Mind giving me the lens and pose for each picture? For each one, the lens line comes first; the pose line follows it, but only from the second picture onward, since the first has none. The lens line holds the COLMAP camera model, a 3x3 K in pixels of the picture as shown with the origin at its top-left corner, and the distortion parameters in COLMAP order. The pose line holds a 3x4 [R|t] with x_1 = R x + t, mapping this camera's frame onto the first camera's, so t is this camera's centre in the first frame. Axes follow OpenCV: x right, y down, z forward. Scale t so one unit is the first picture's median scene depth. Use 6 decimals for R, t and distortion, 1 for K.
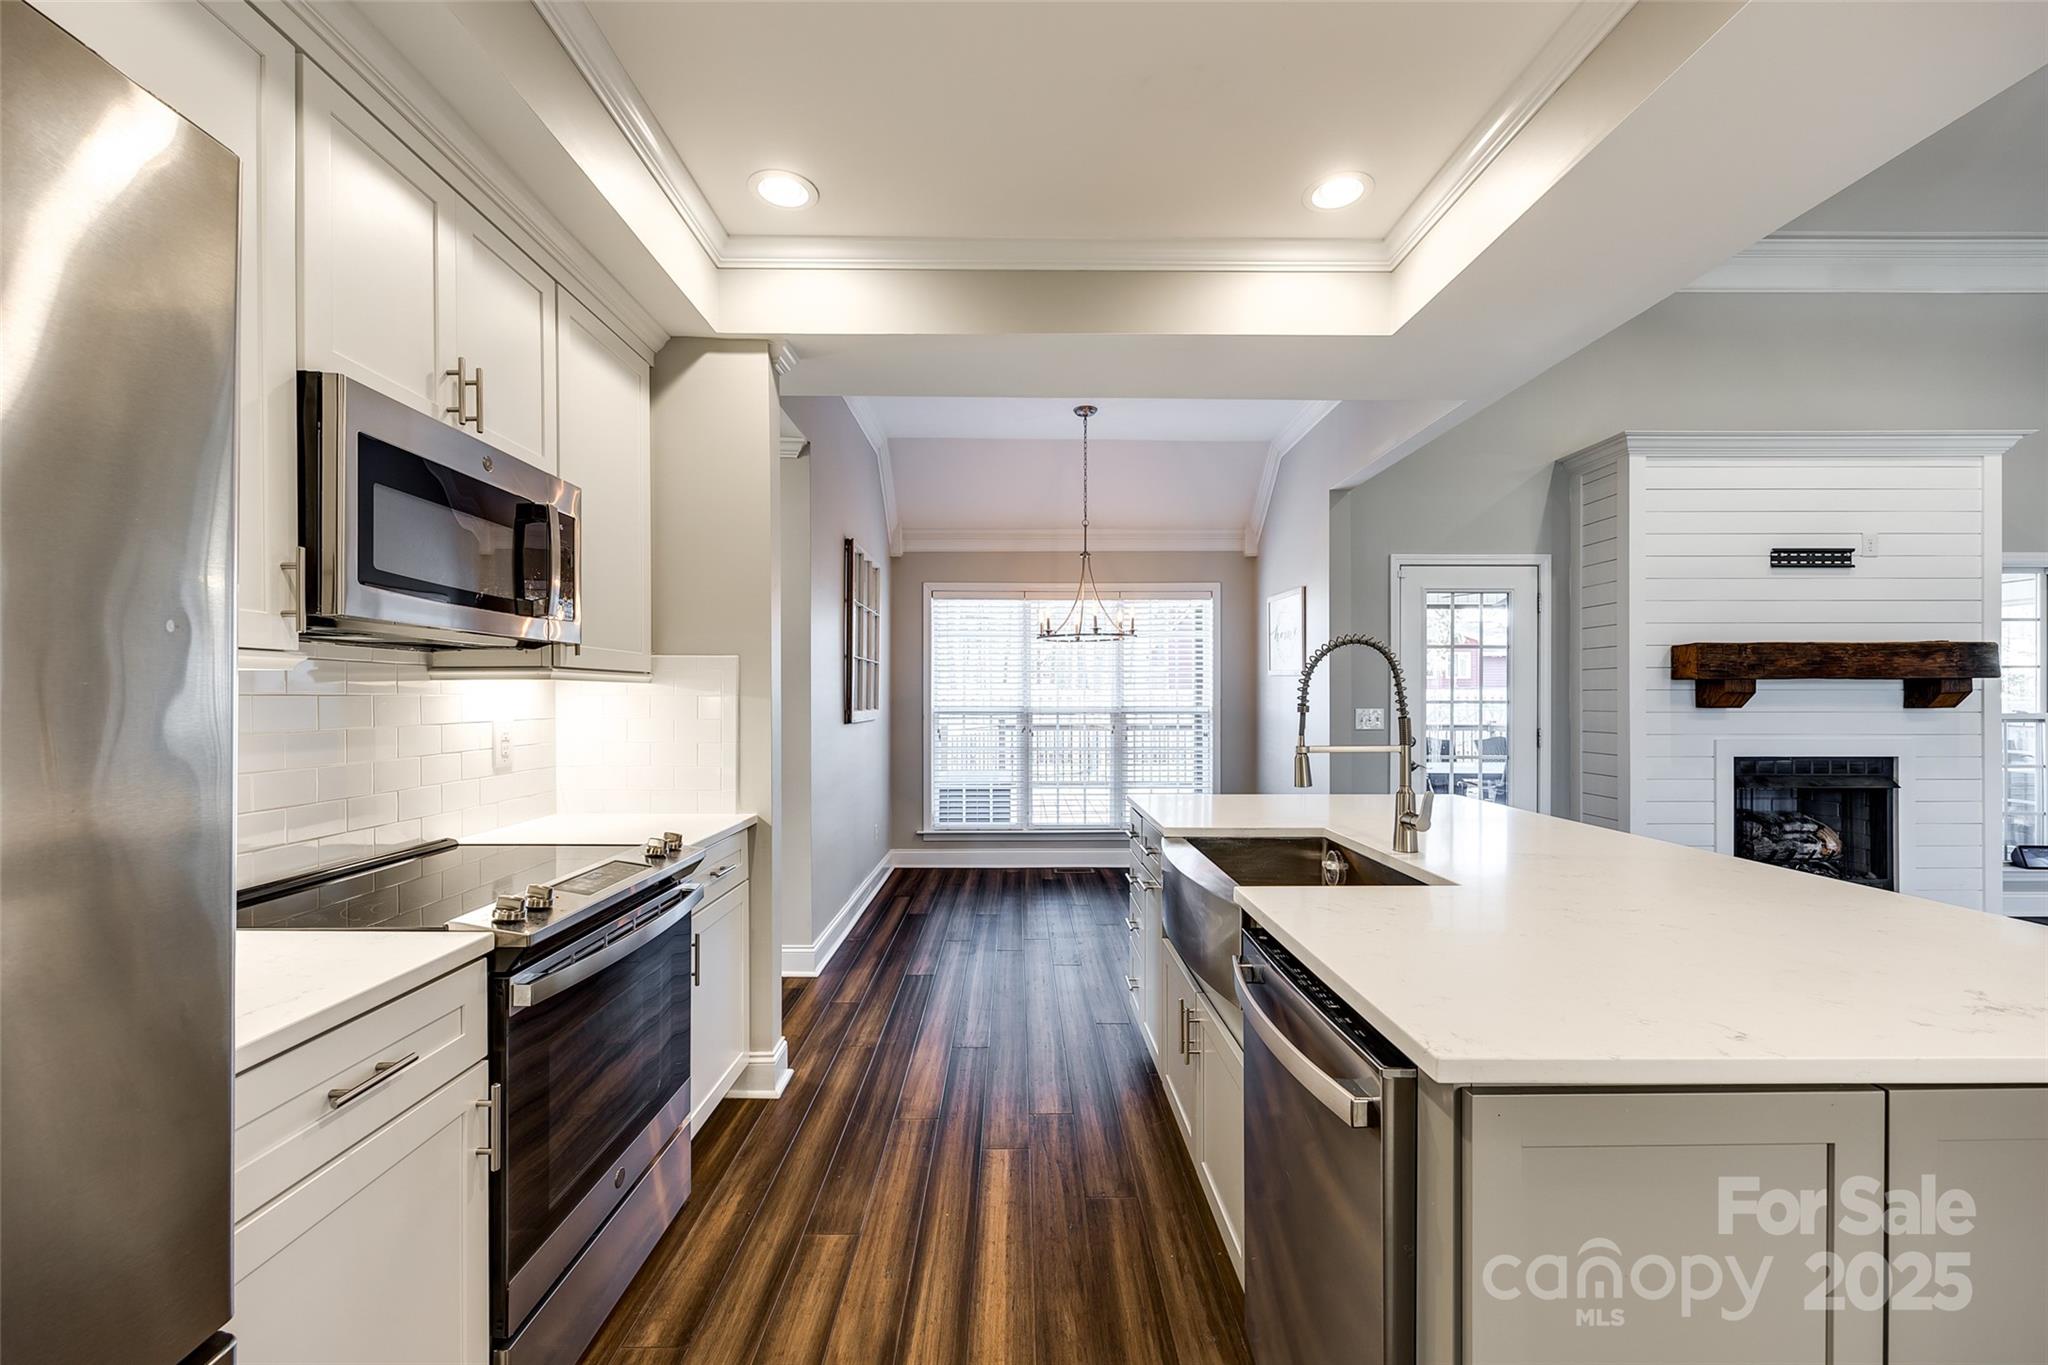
lens RADIAL K [[823.6, 0, 1022.4], [0, 823.6, 696.1], [0, 0, 1]] dist [0.008603, 0.000154]
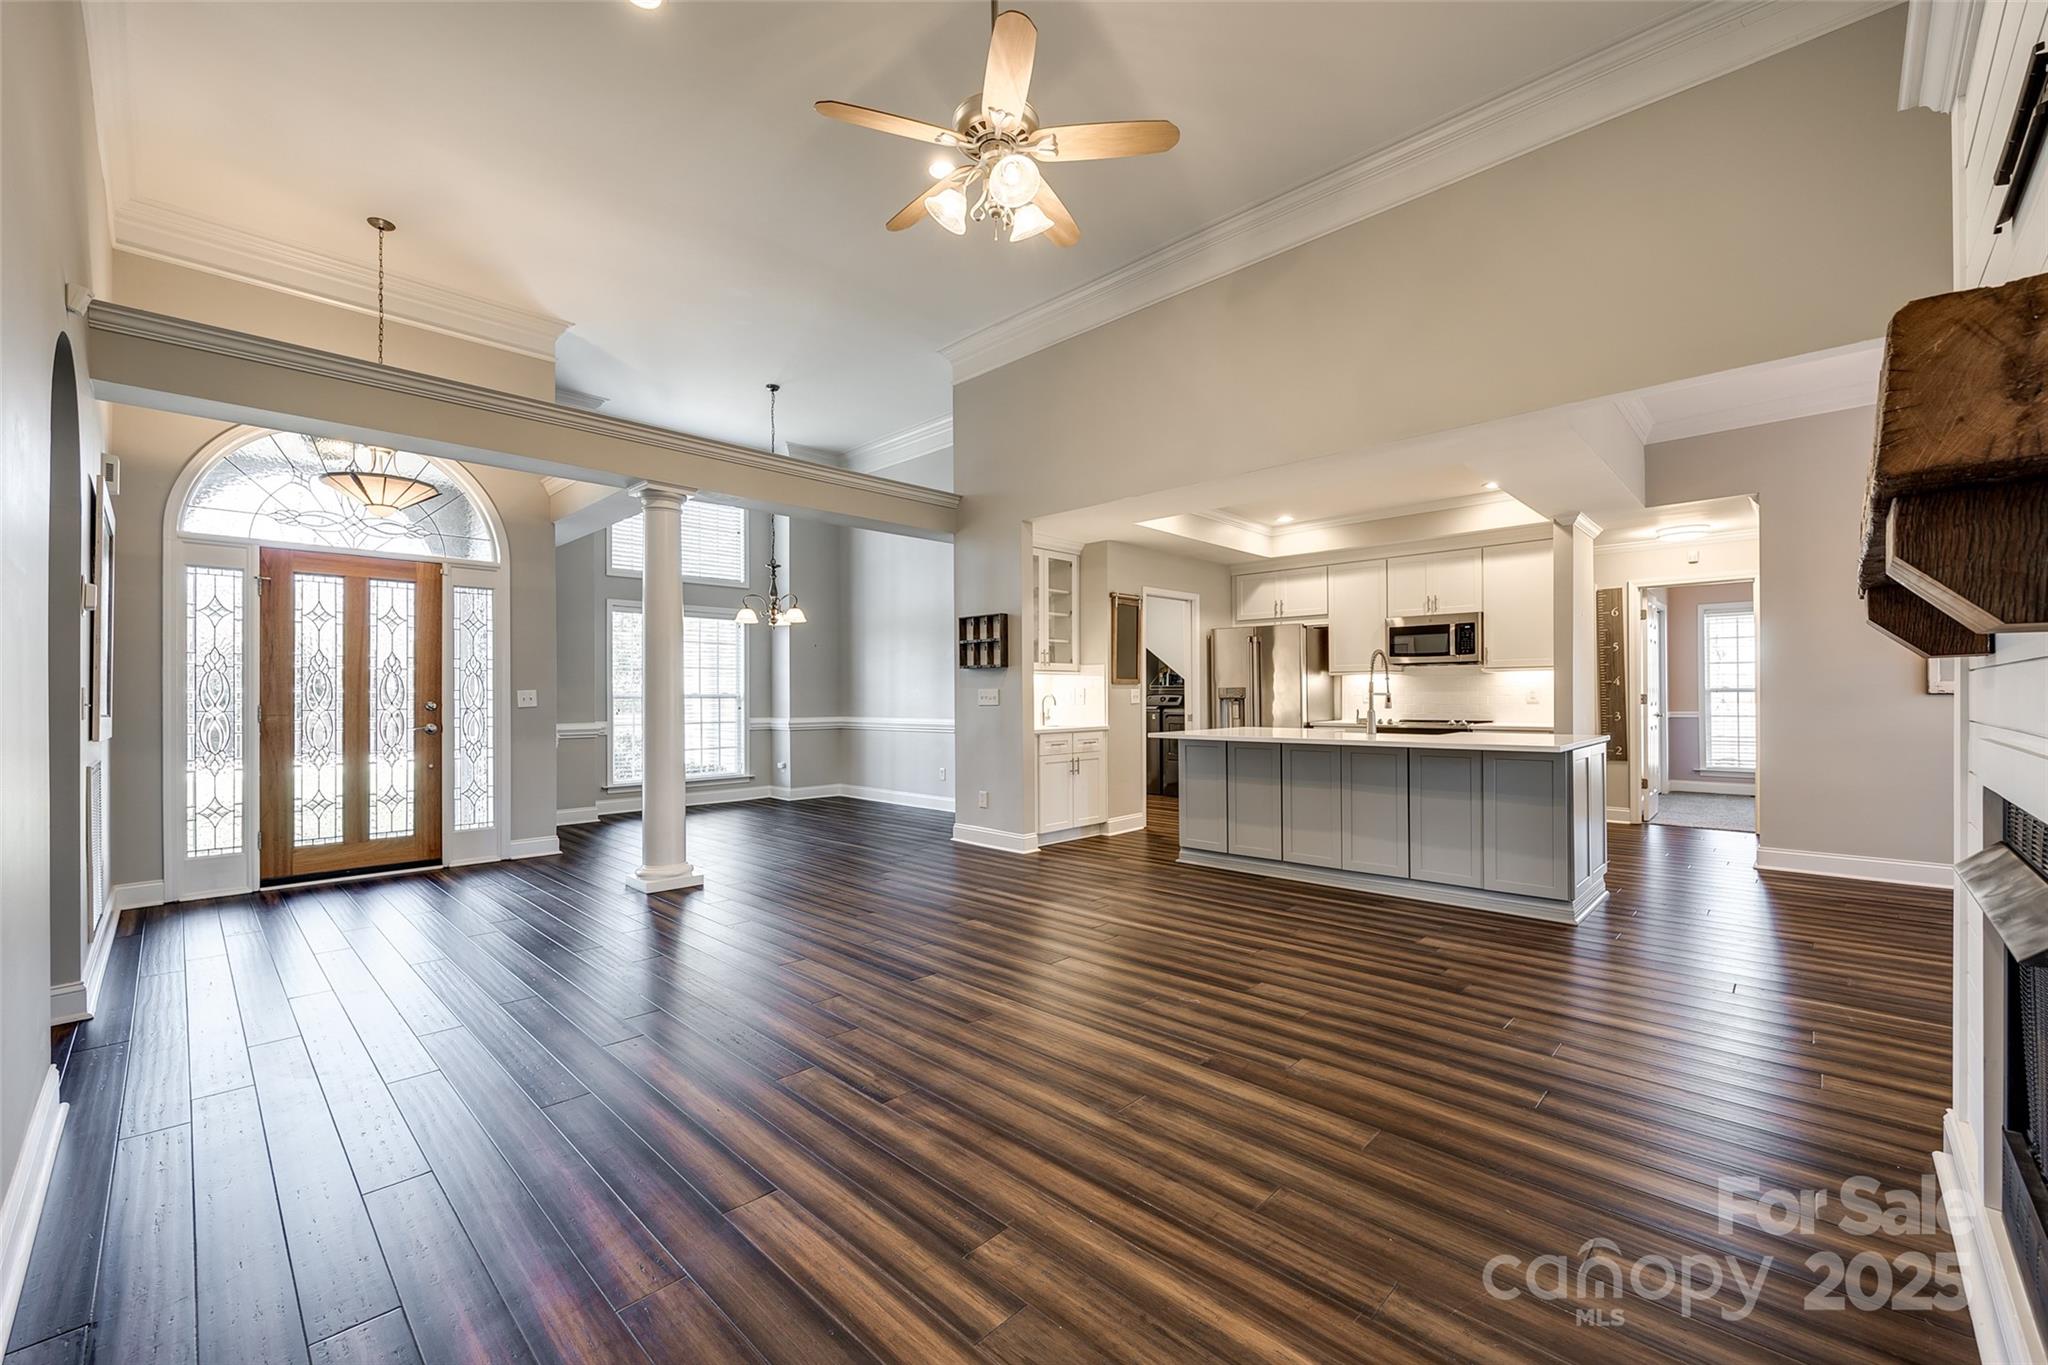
lens RADIAL K [[823.6, 0, 1022.4], [0, 823.6, 696.1], [0, 0, 1]] dist [0.008603, 0.000154]
pose [[-0.699823, 0.002861, -0.714311, 1.423785], [0.005399, 0.999985, -0.001284, 0.031496], [0.714296, -0.004755, -0.699827, 0.941520]]
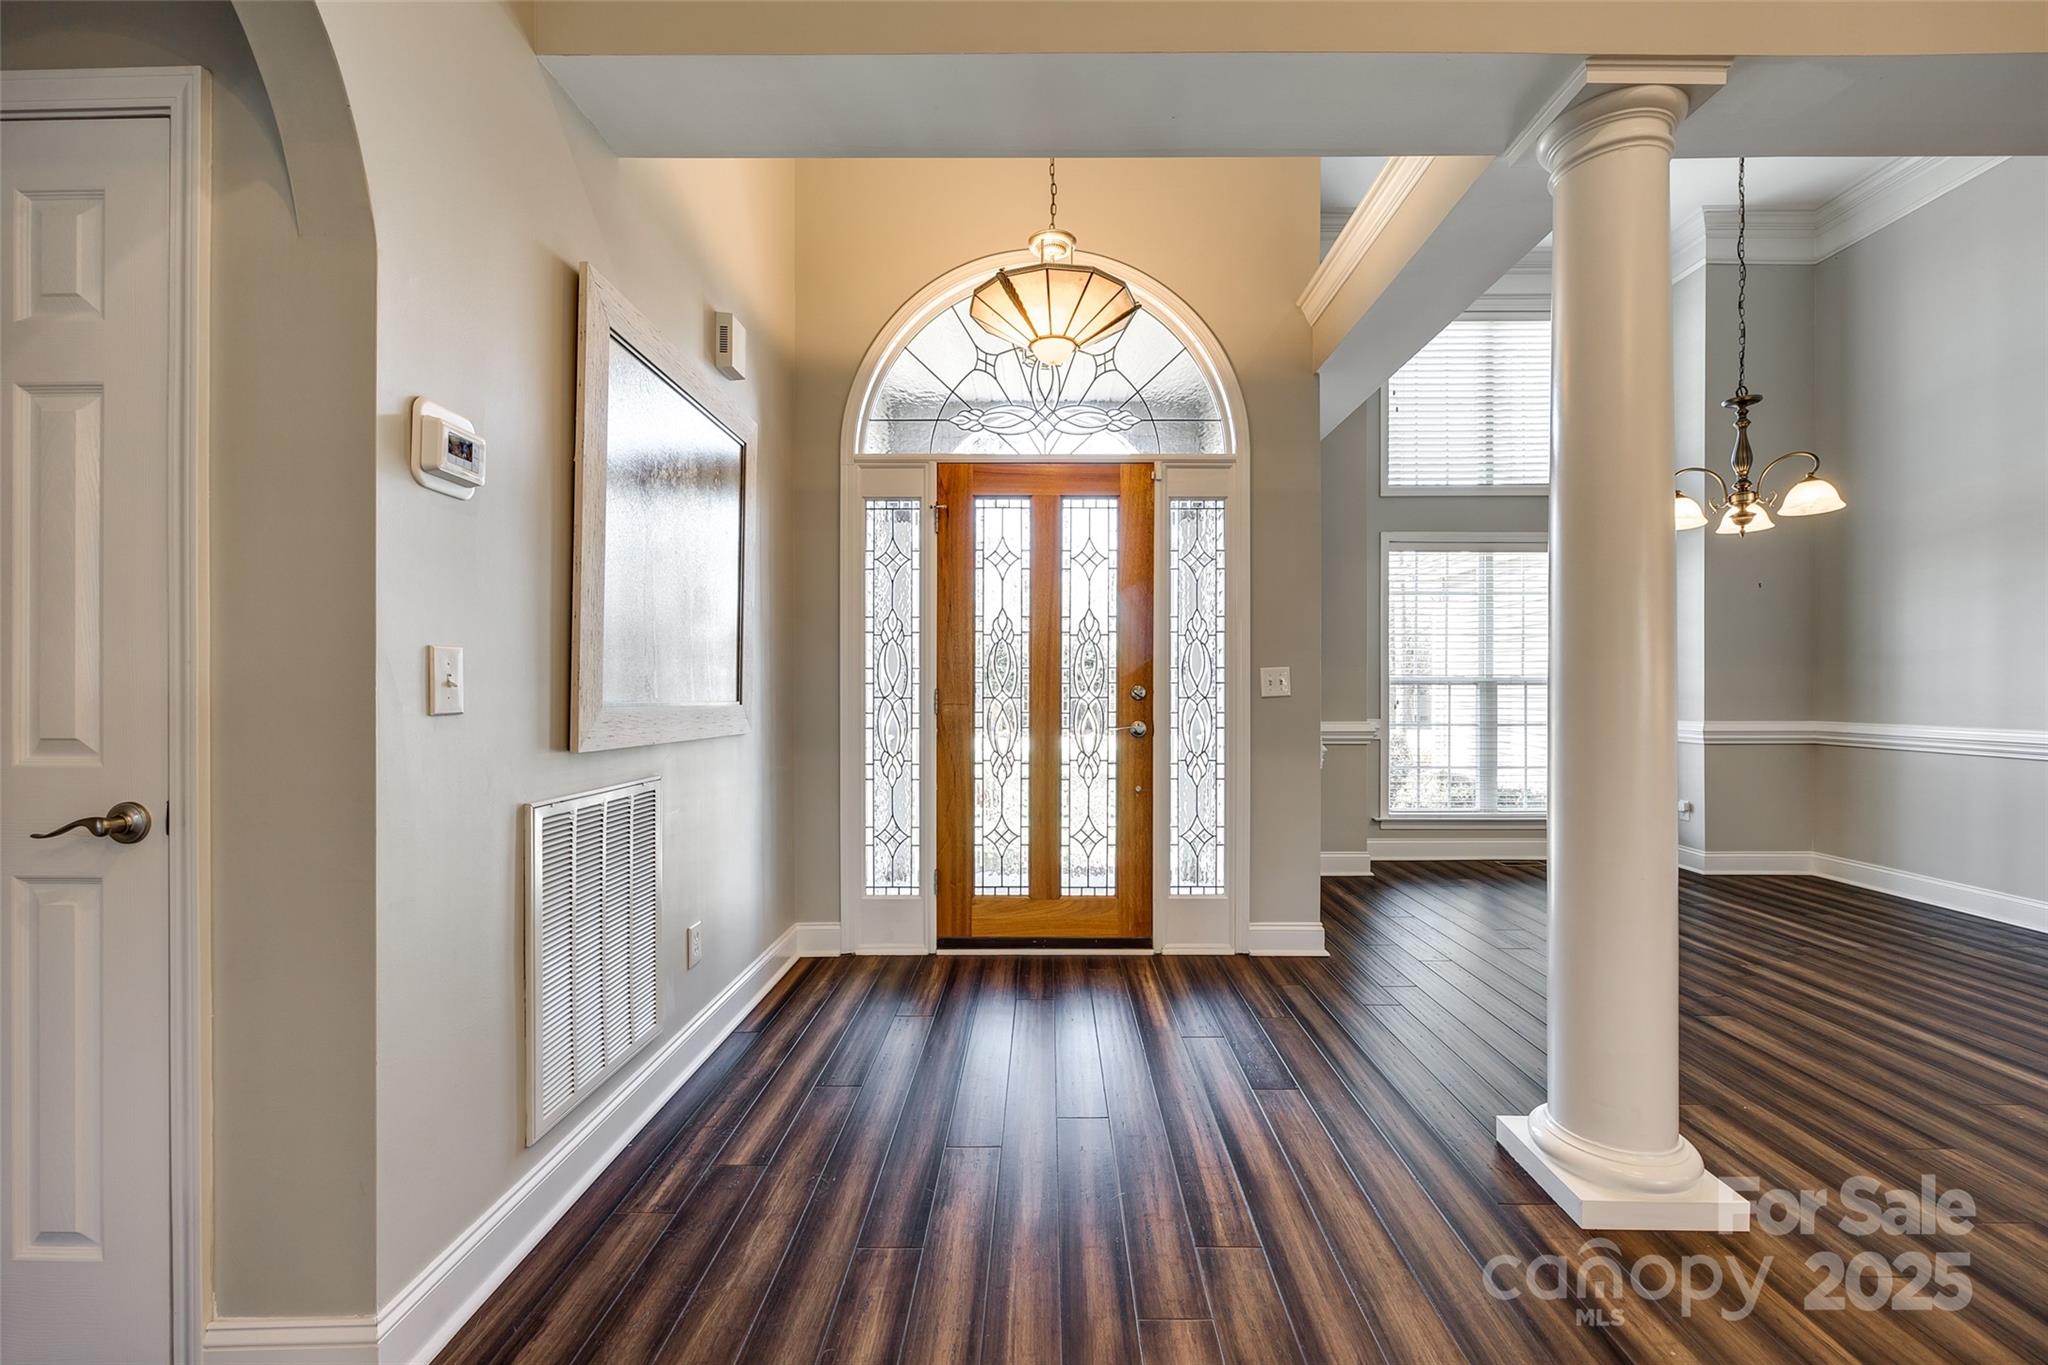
lens RADIAL K [[823.6, 0, 1022.4], [0, 823.6, 696.1], [0, 0, 1]] dist [0.008603, 0.000154]
pose [[-0.999345, 0.001284, 0.036152, 1.233288], [0.001464, 0.999987, 0.004946, 0.039465], [-0.036145, 0.004996, -0.999334, 0.192939]]
